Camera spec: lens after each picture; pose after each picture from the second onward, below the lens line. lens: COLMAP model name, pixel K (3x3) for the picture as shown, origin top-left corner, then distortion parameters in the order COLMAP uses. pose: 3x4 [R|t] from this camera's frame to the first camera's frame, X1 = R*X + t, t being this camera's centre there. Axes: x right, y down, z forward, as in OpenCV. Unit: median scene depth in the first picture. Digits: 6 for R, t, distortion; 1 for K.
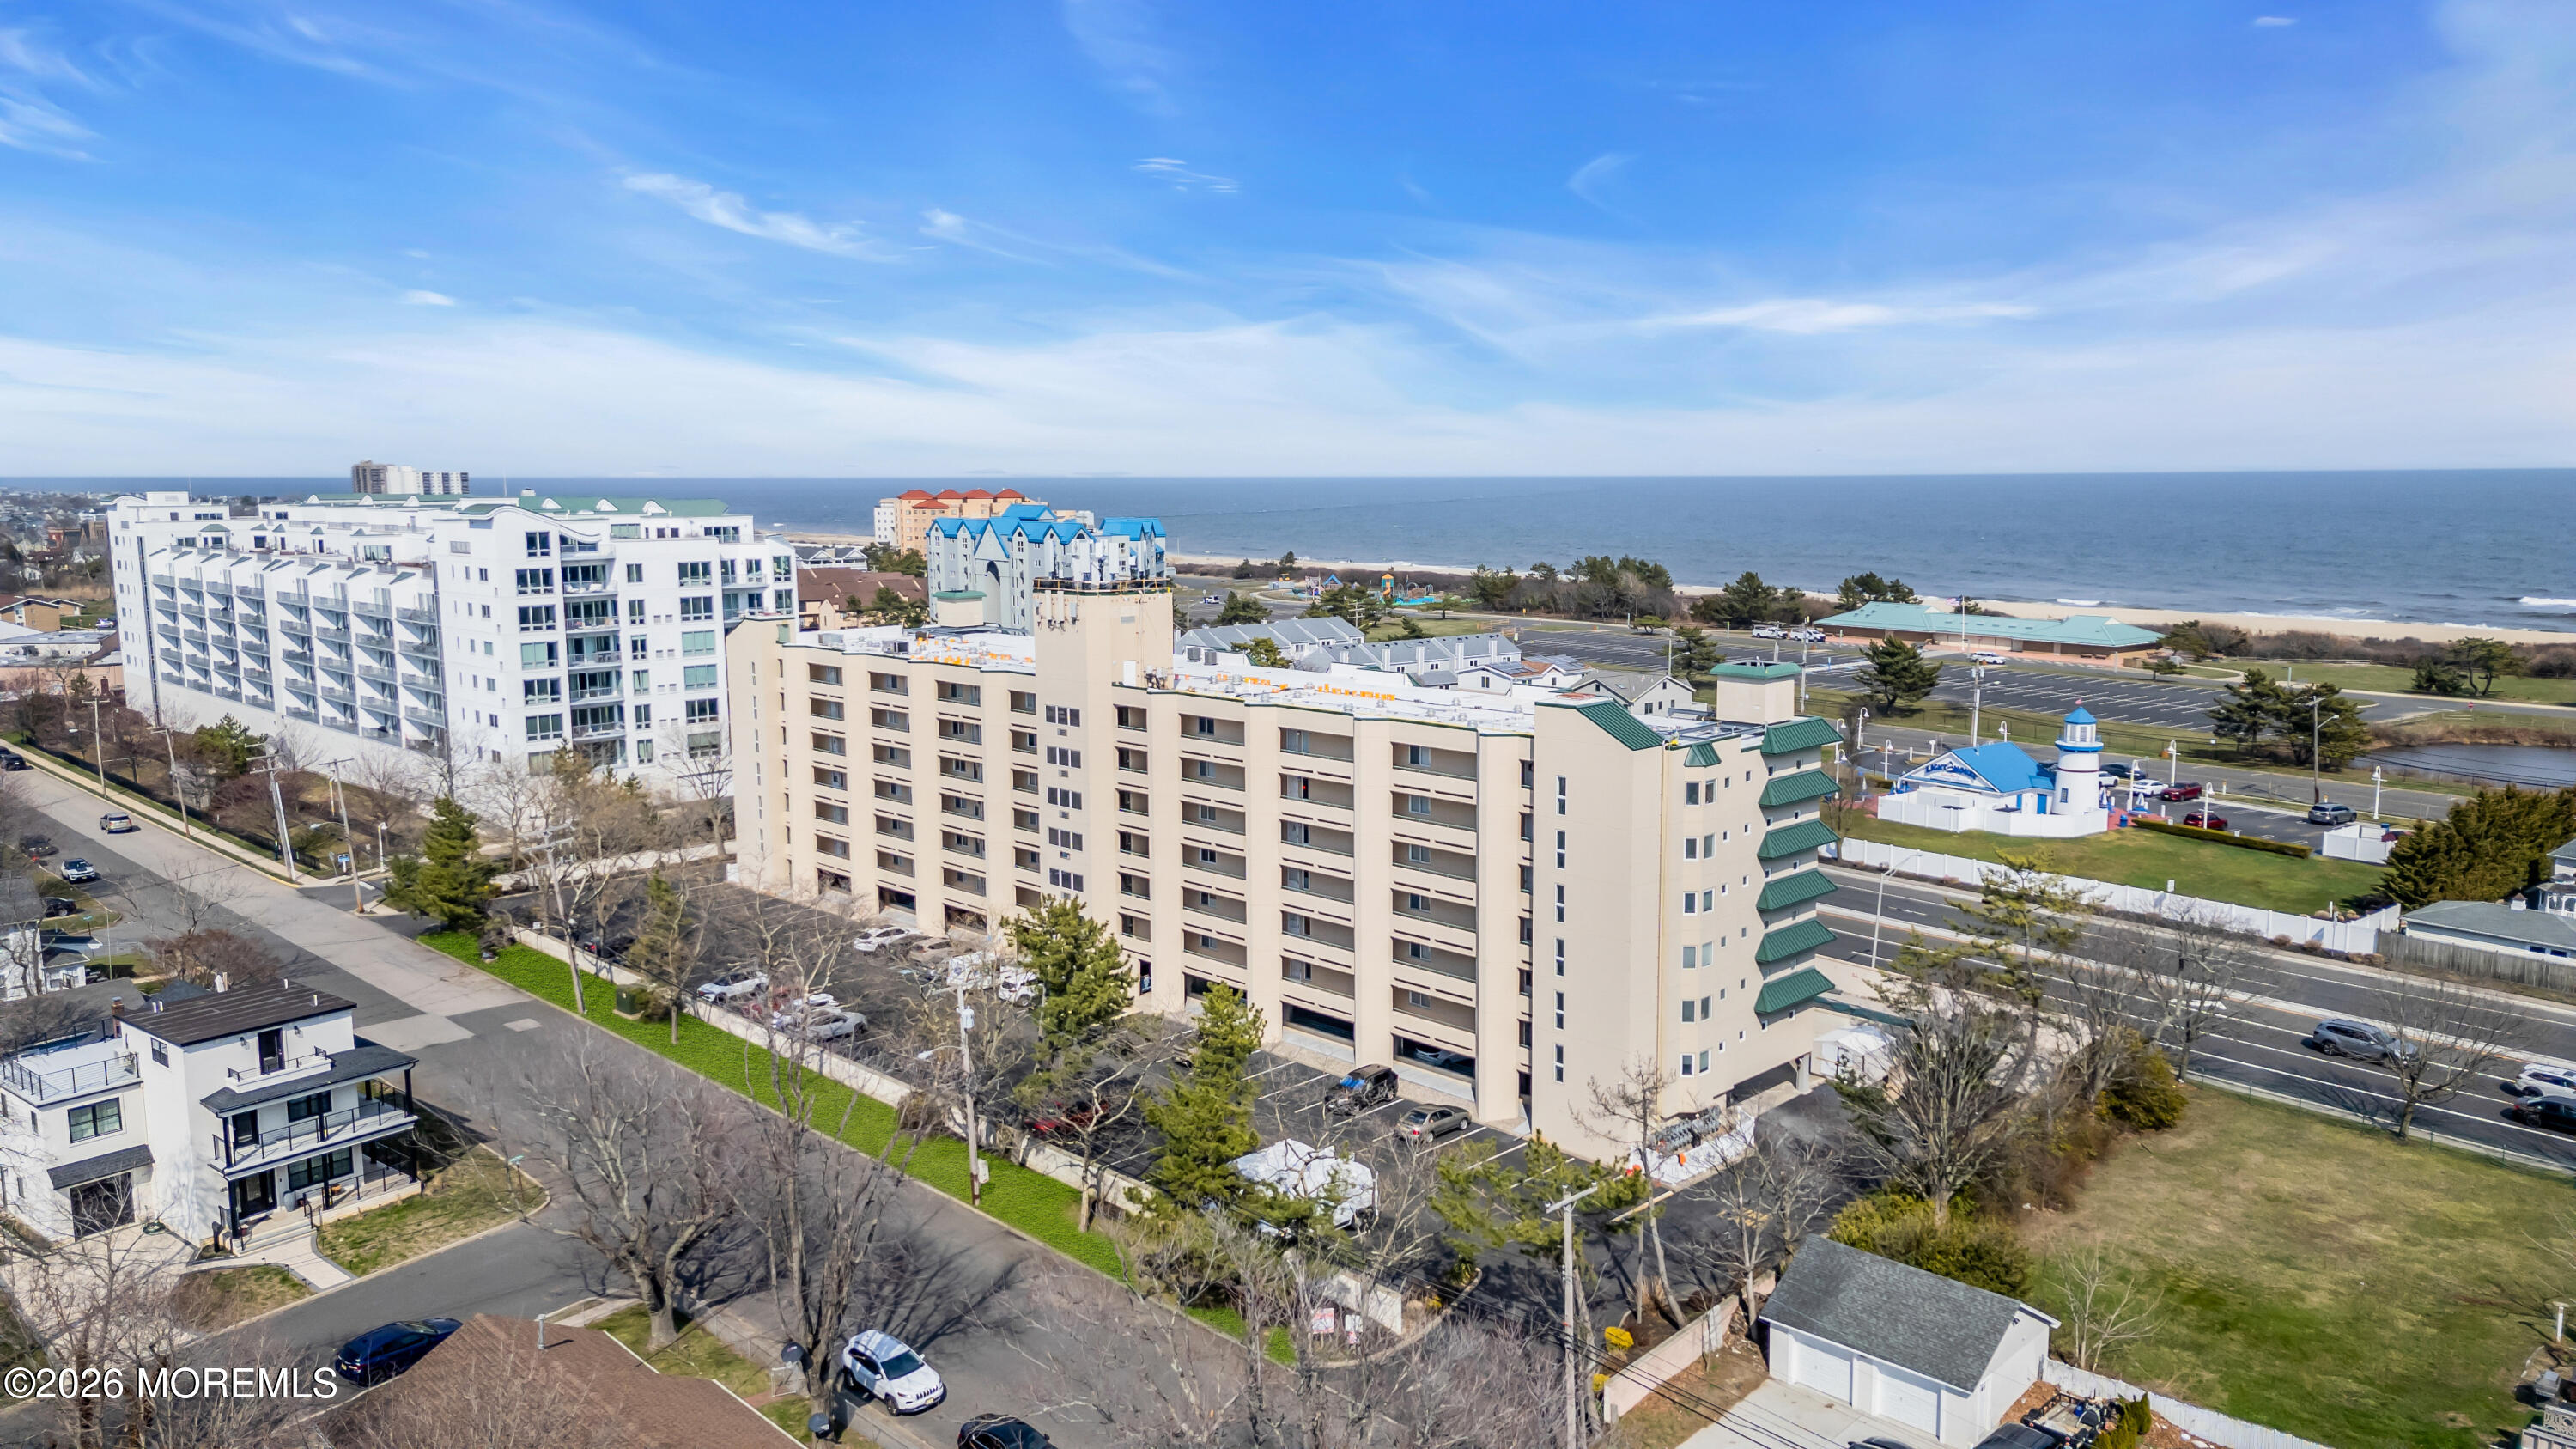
lens RADIAL K [[1739.9, 0, 1287.0], [0, 1739.9, 730.6], [0, 0, 1]] dist [0.042072, -0.000684]
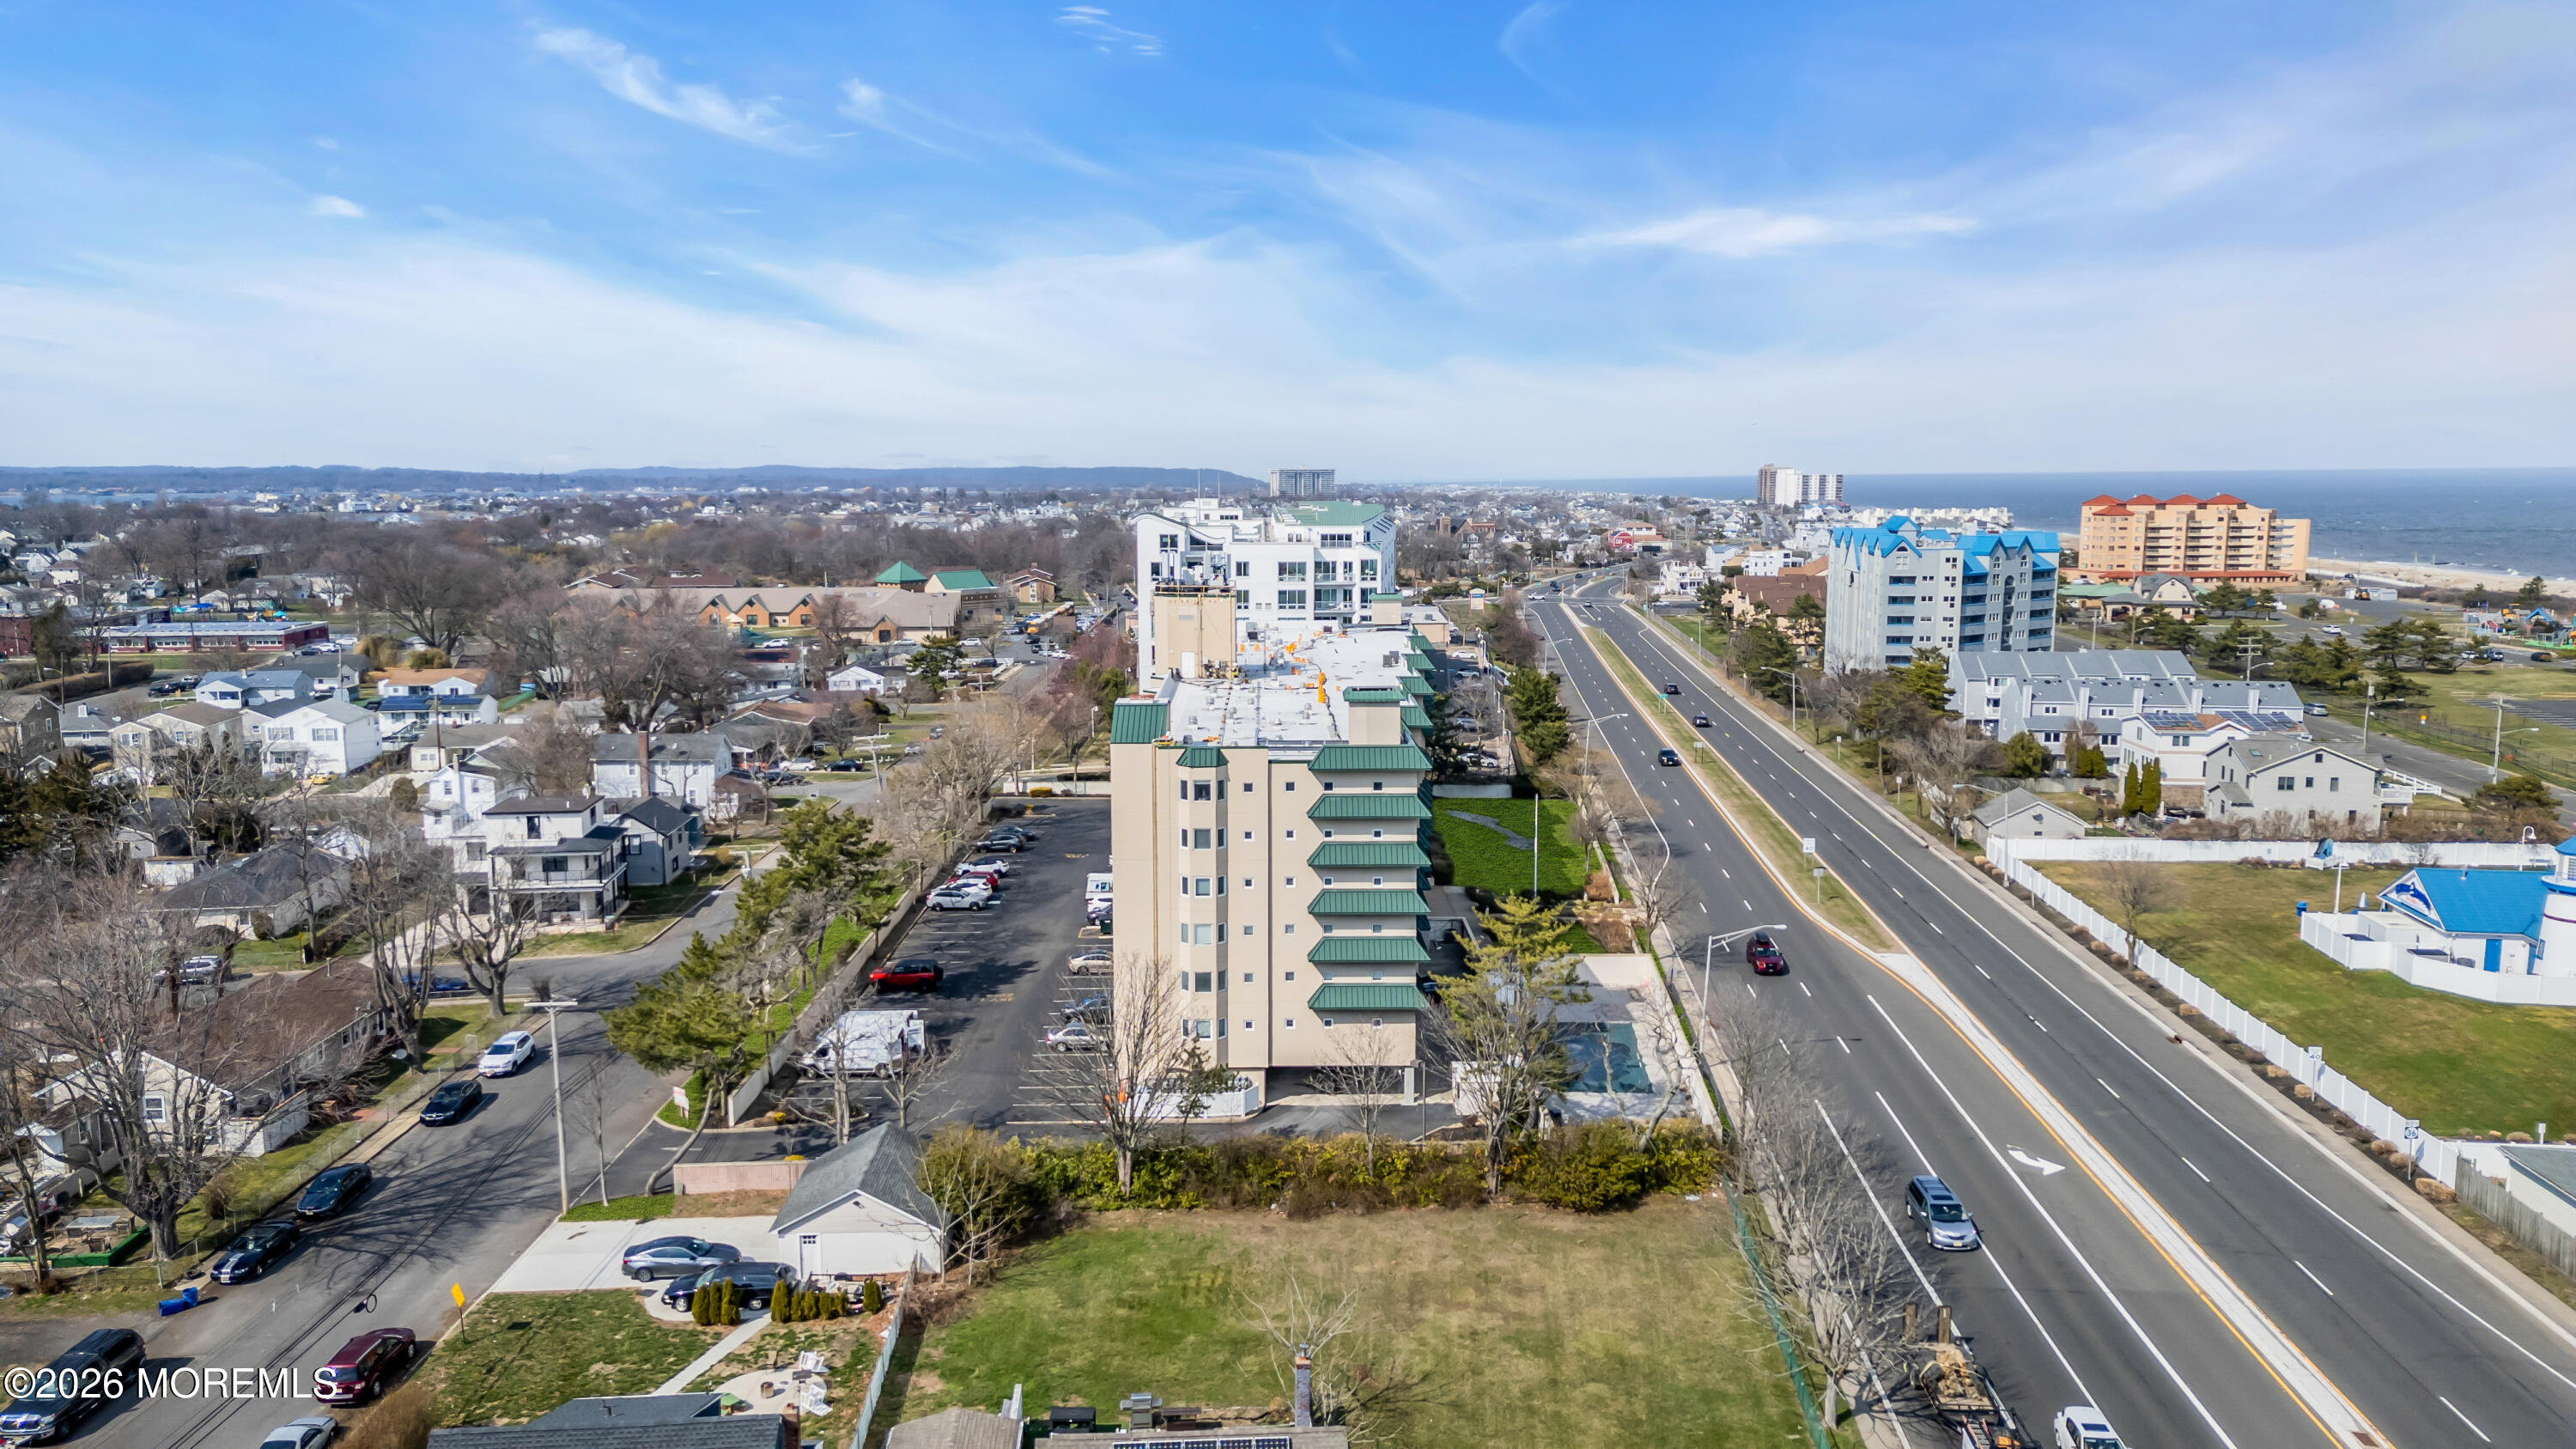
lens RADIAL K [[1720.7, 0, 1289.5], [0, 1720.7, 721.1], [0, 0, 1]] dist [0.073482, 0.000241]
pose [[0.730838, 0.098737, -0.675372, 0.638857], [-0.102187, 0.994158, 0.034764, -0.033775], [0.674859, 0.043607, 0.736658, 0.129540]]
